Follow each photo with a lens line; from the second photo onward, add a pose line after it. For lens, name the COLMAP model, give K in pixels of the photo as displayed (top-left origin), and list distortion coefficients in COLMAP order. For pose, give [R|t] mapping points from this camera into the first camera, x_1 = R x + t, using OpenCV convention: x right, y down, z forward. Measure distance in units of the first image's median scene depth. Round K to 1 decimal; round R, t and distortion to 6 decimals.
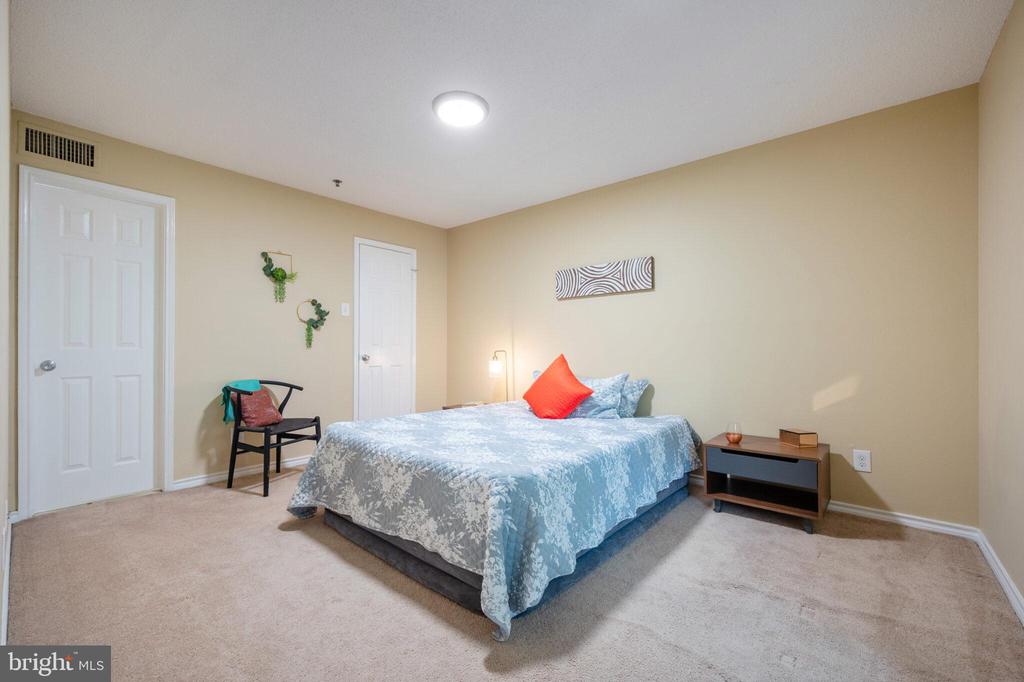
lens RADIAL K [[423.9, 0, 508.2], [0, 423.9, 342.3], [0, 0, 1]] dist [-0.001515, 0.000473]
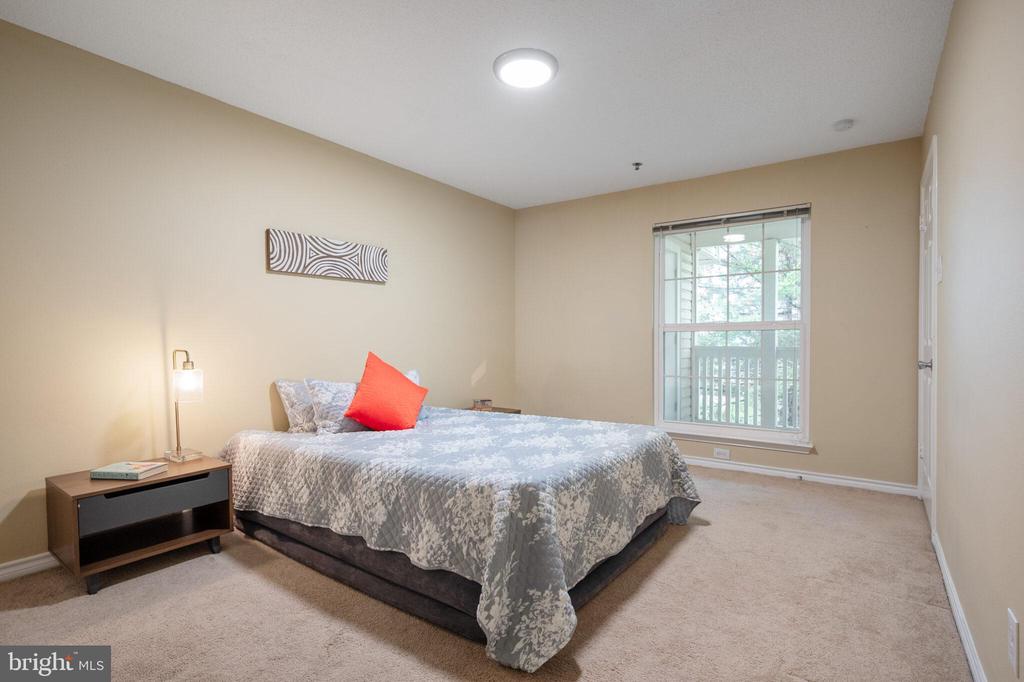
lens RADIAL K [[507.1, 0, 508.9], [0, 507.1, 344.5], [0, 0, 1]] dist [-0.004417, 0.000657]
pose [[-0.087599, -0.004416, 0.996146, -0.770353], [-0.011936, 0.999923, 0.003383, 0.007424], [-0.996084, -0.011594, -0.087645, 0.752944]]
